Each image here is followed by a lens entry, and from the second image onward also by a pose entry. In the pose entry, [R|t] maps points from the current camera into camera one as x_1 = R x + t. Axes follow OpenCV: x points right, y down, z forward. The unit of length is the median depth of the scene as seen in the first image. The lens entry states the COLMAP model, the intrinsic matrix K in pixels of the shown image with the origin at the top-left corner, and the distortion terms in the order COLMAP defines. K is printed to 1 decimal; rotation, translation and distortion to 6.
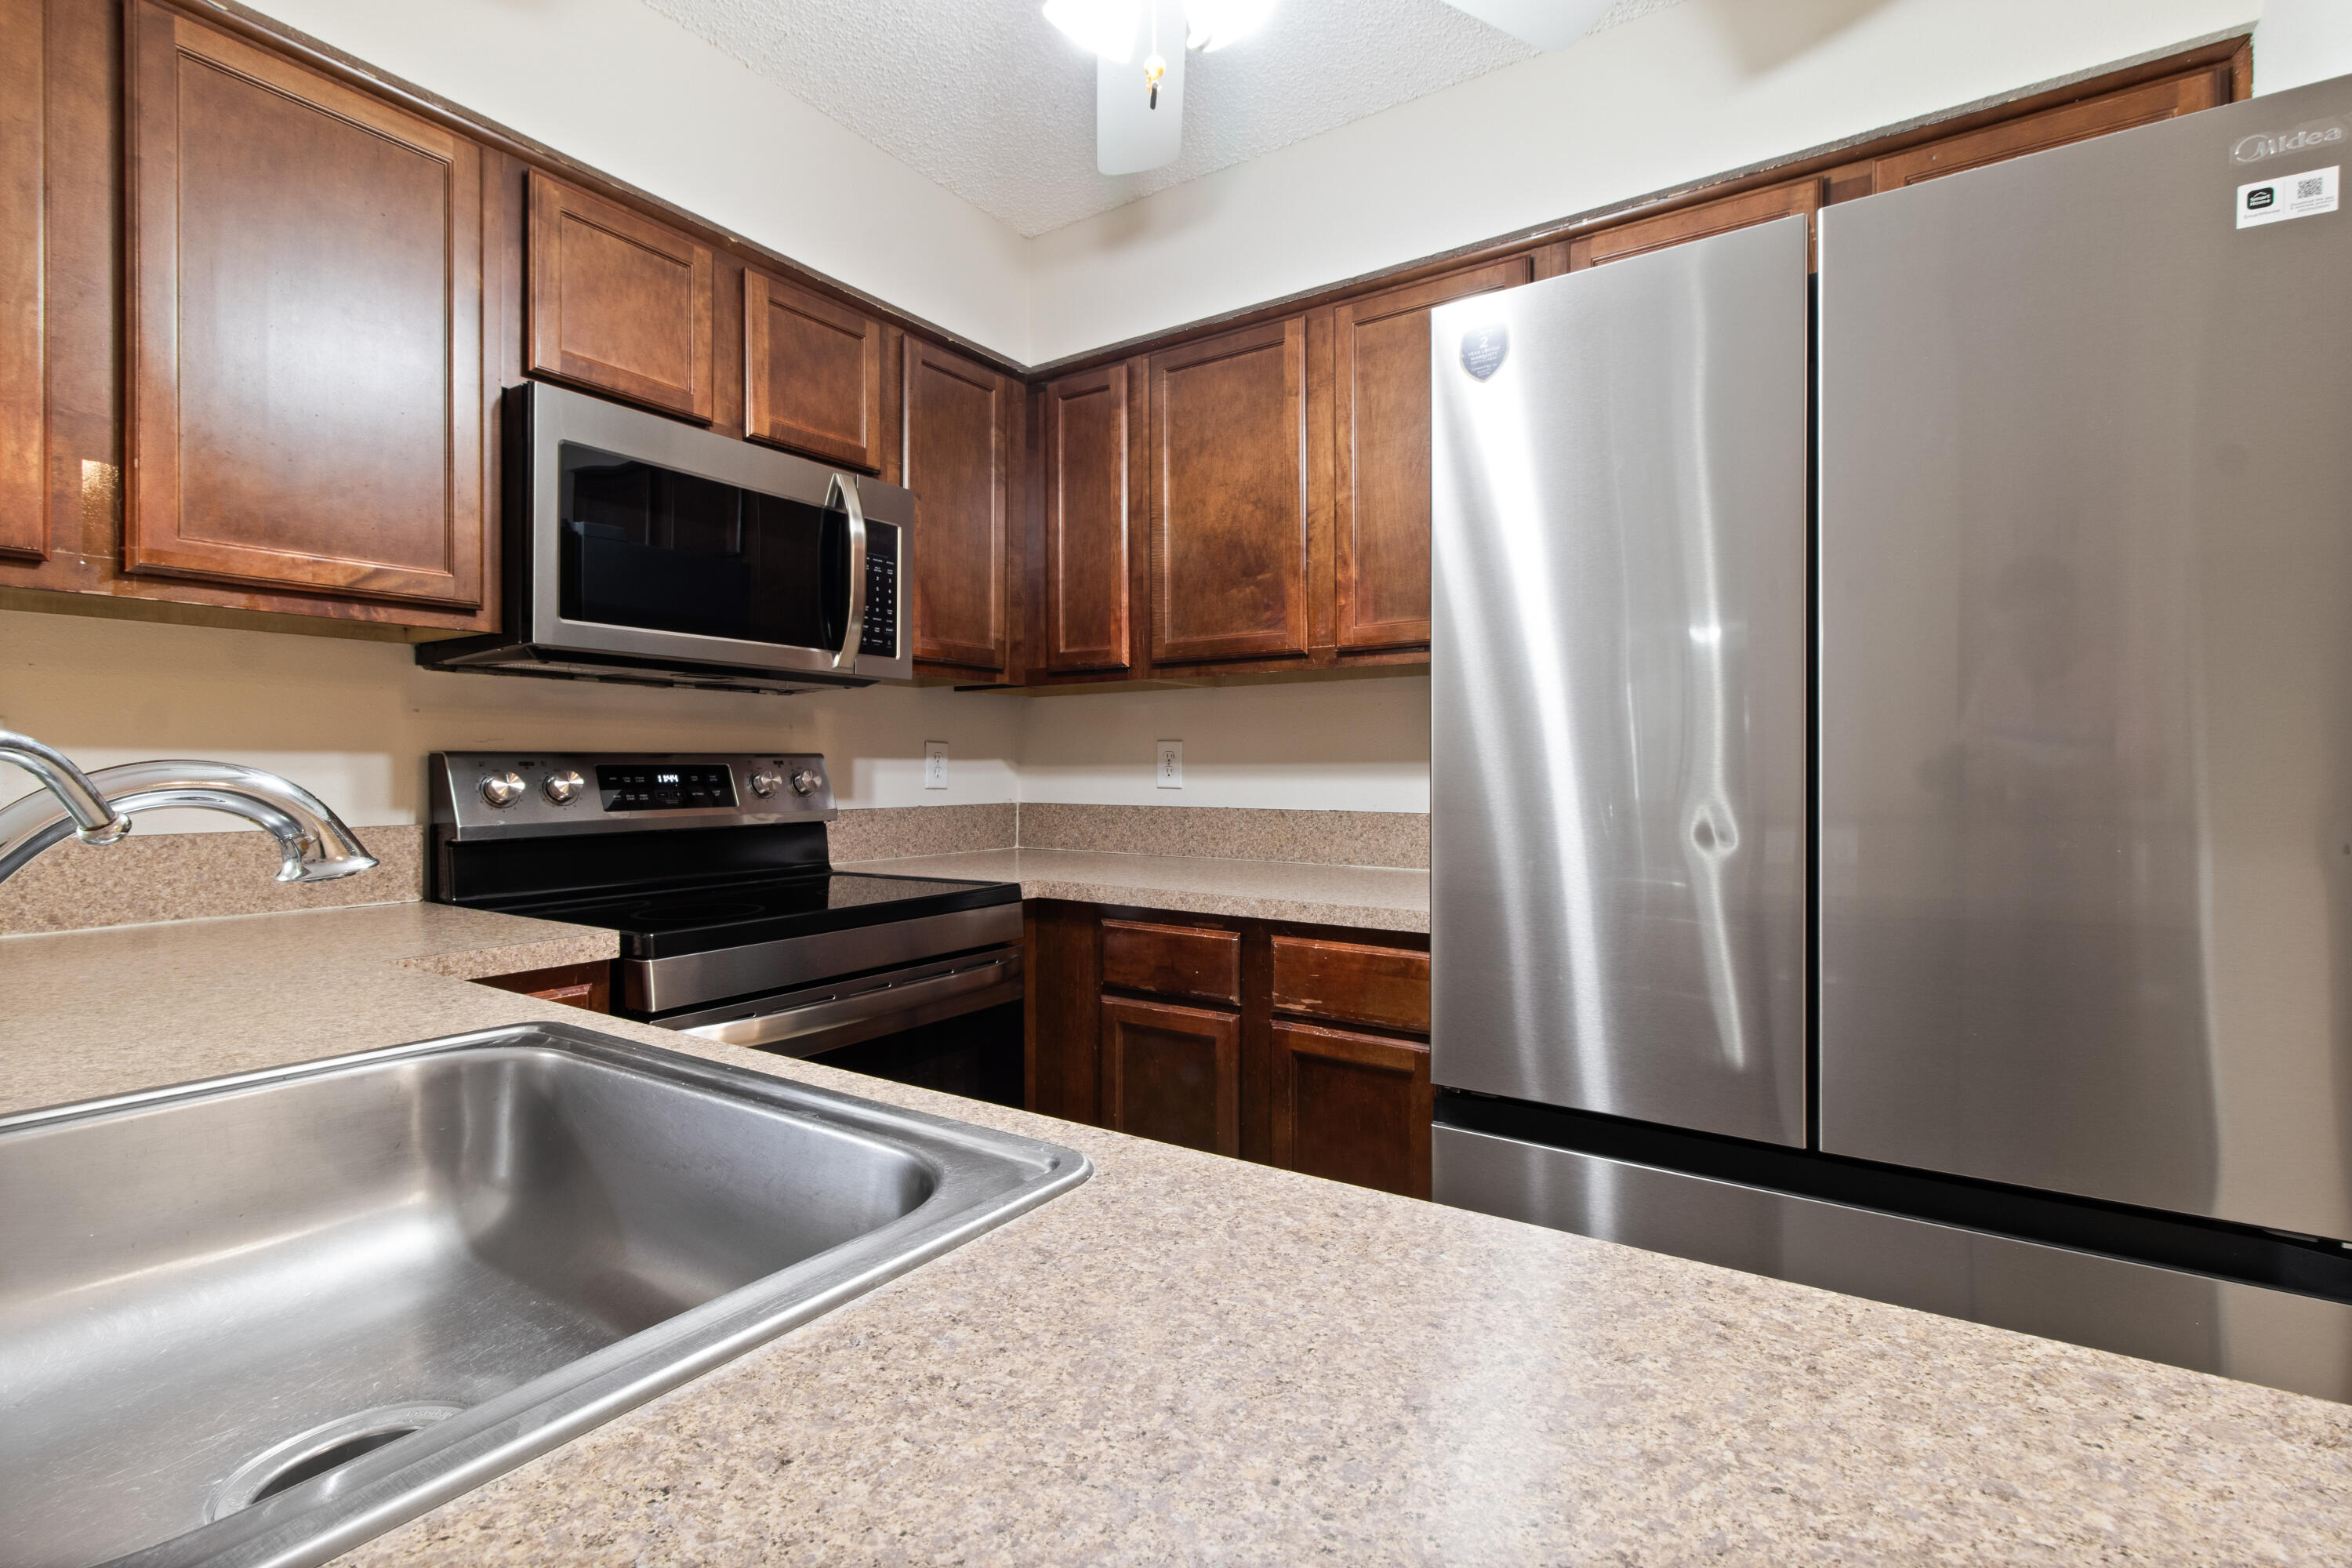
lens RADIAL K [[1082.7, 0, 1185.1], [0, 1082.7, 765.1], [0, 0, 1]] dist [0.000951, 0.000204]
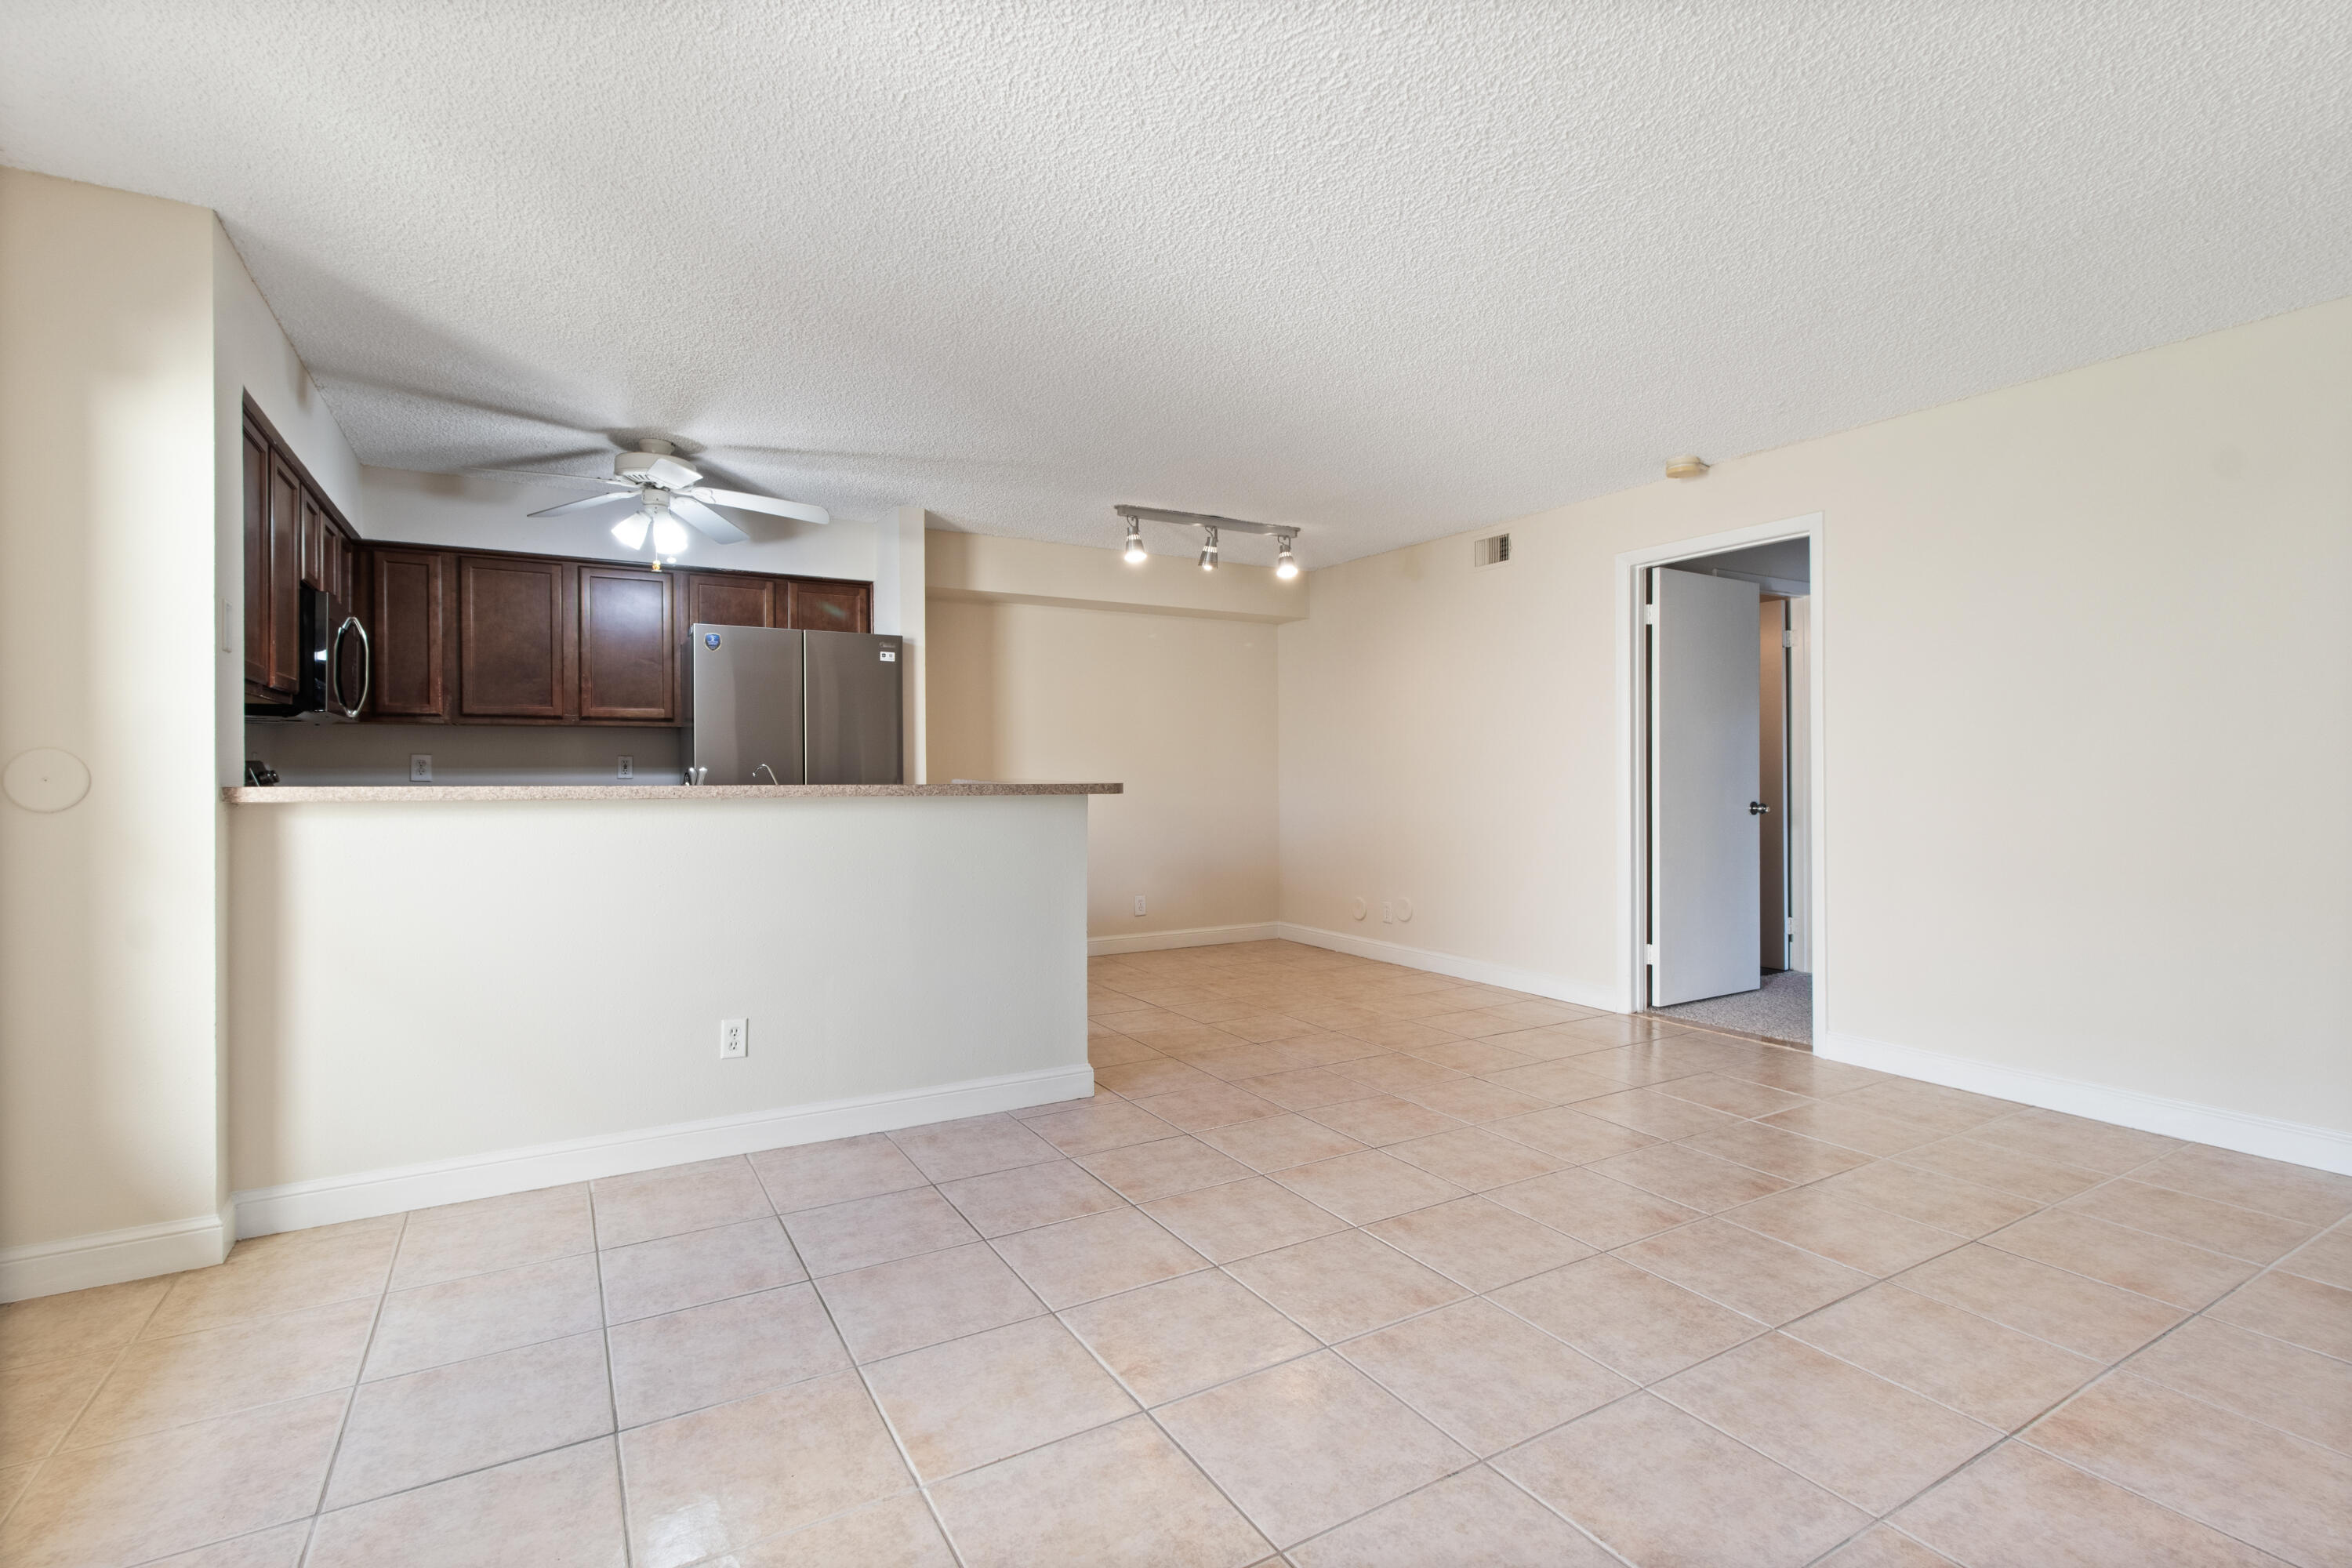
lens RADIAL K [[1082.7, 0, 1178.4], [0, 1082.7, 788.7], [0, 0, 1]] dist [0.000951, 0.000204]
pose [[0.447584, -0.013162, 0.894145, -1.344690], [-0.000184, 0.999890, 0.014811, 0.007597], [-0.894242, -0.006794, 0.447533, -1.135099]]
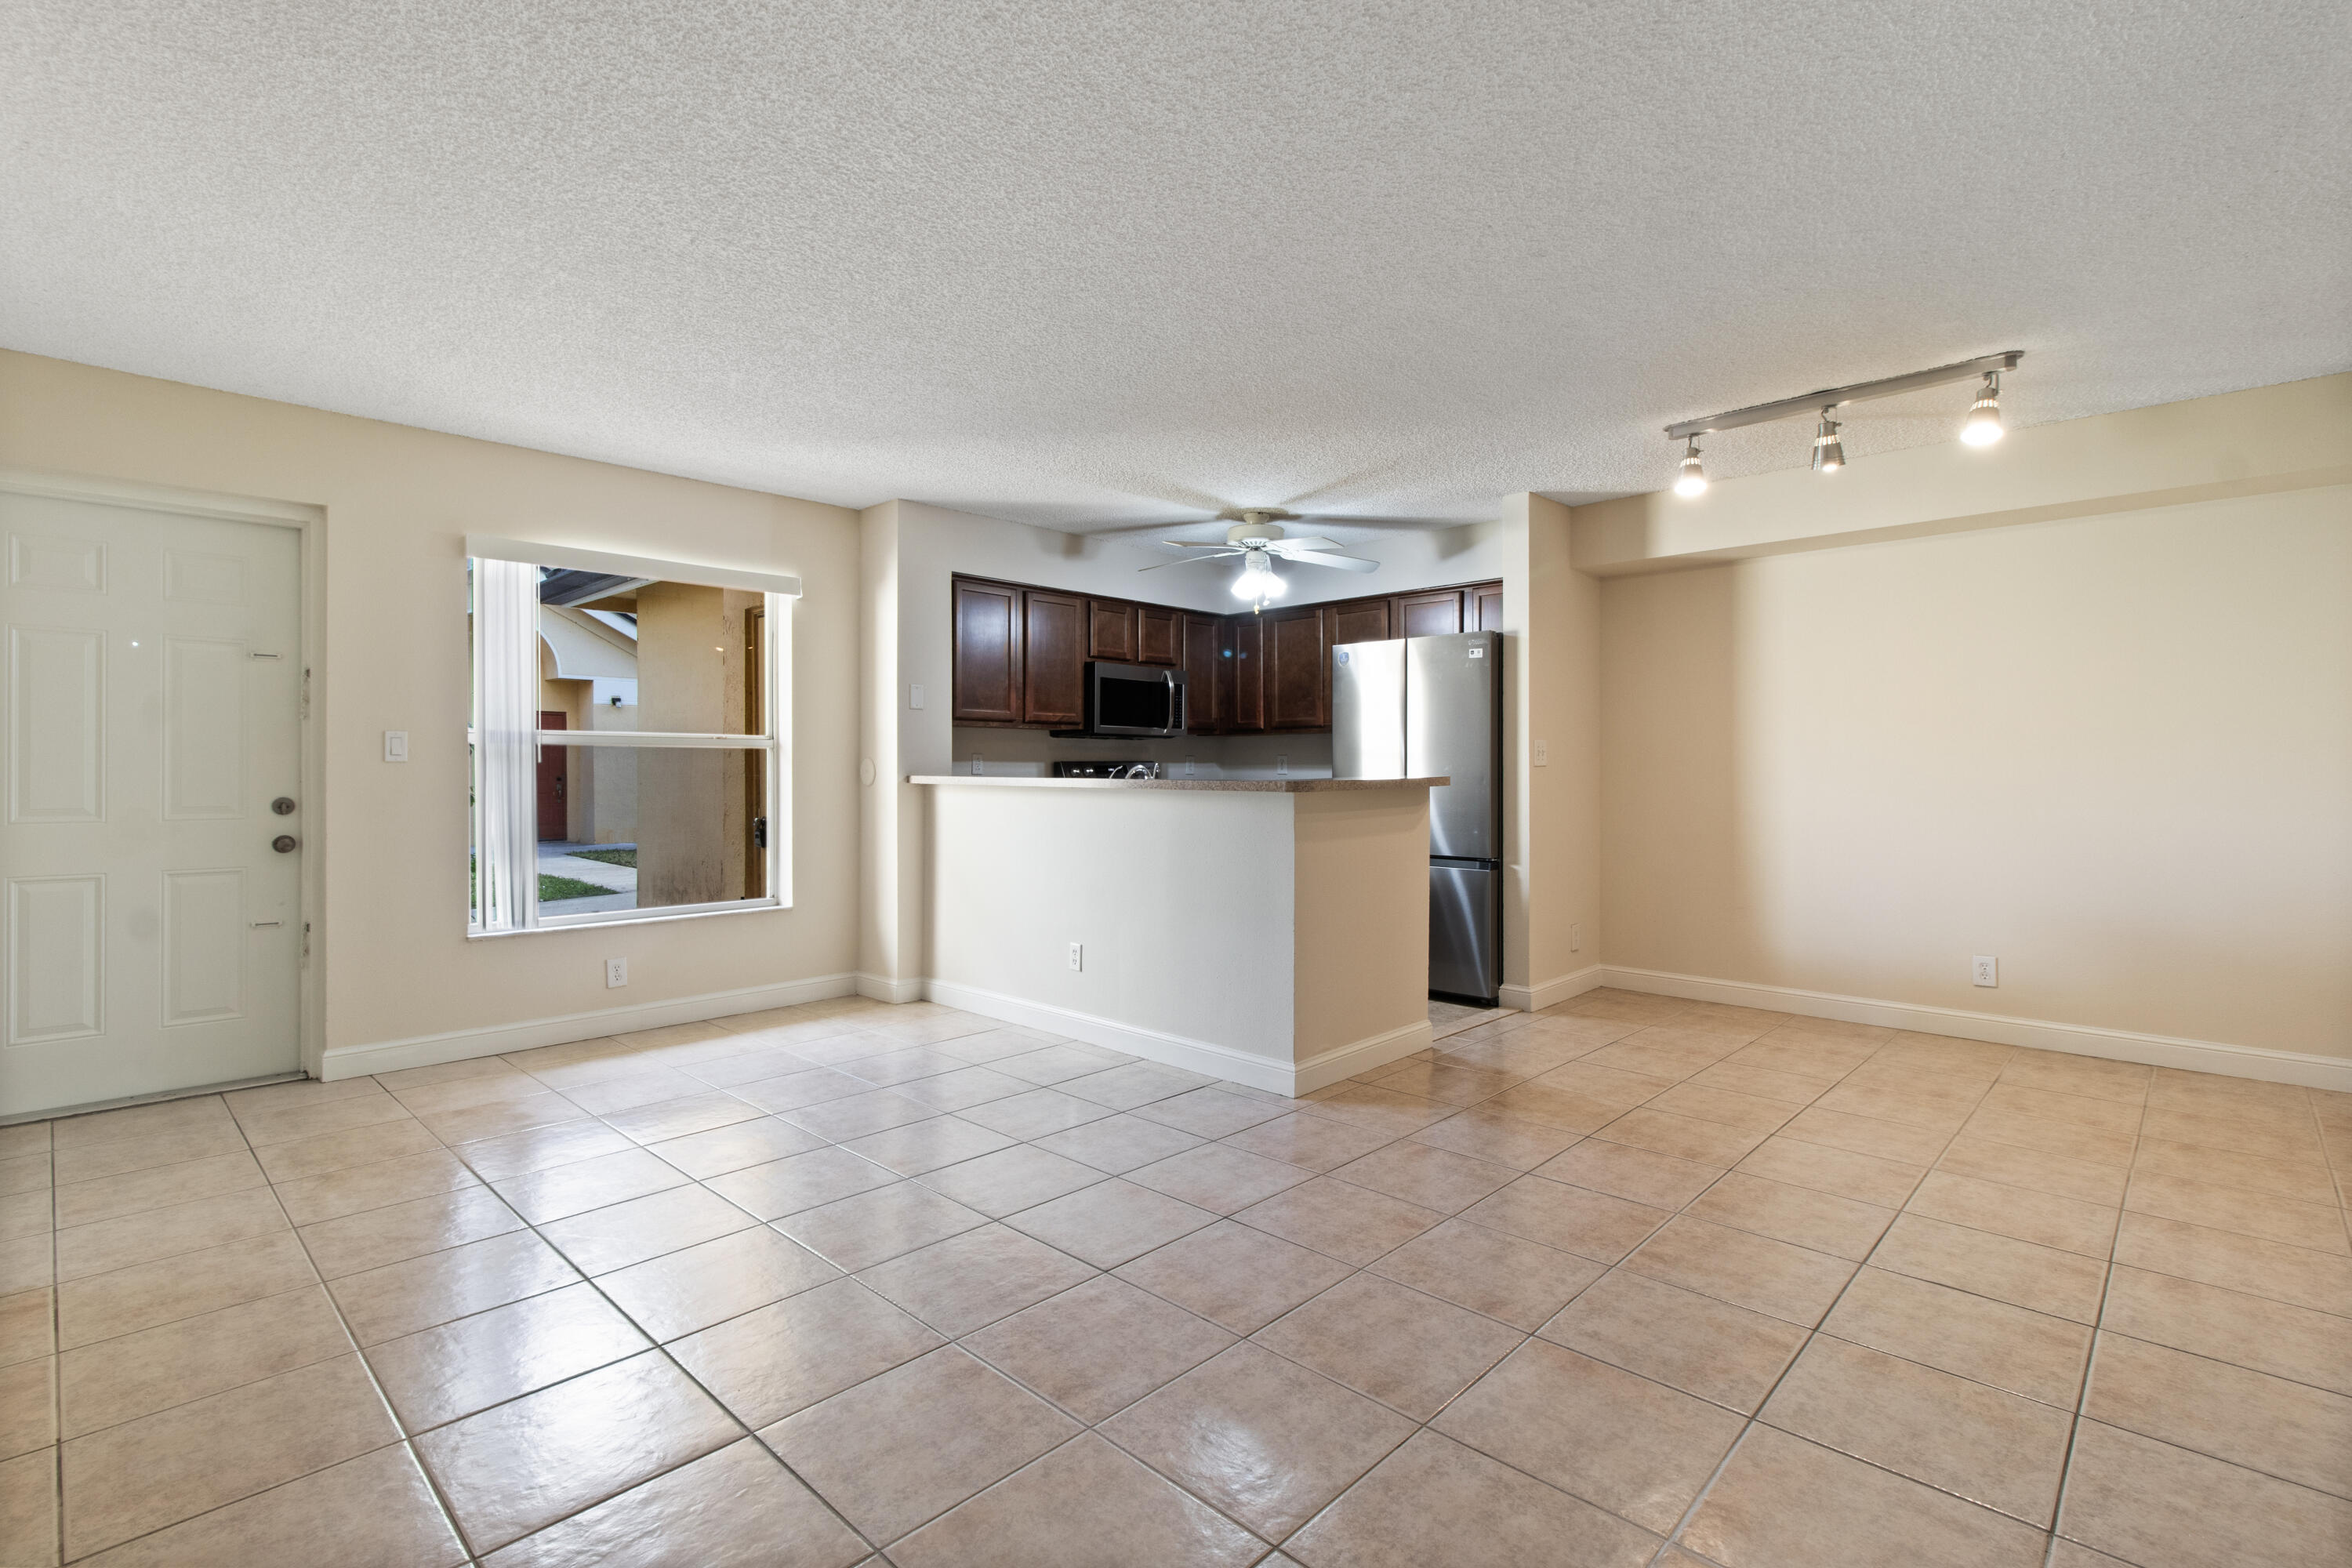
lens RADIAL K [[1082.7, 0, 1172.4], [0, 1082.7, 769.5], [0, 0, 1]] dist [0.000951, 0.000204]
pose [[0.982708, 0.000350, -0.185161, 0.258371], [0.000578, 0.999988, 0.004954, -0.001655], [0.185161, -0.004975, 0.982696, -1.948603]]
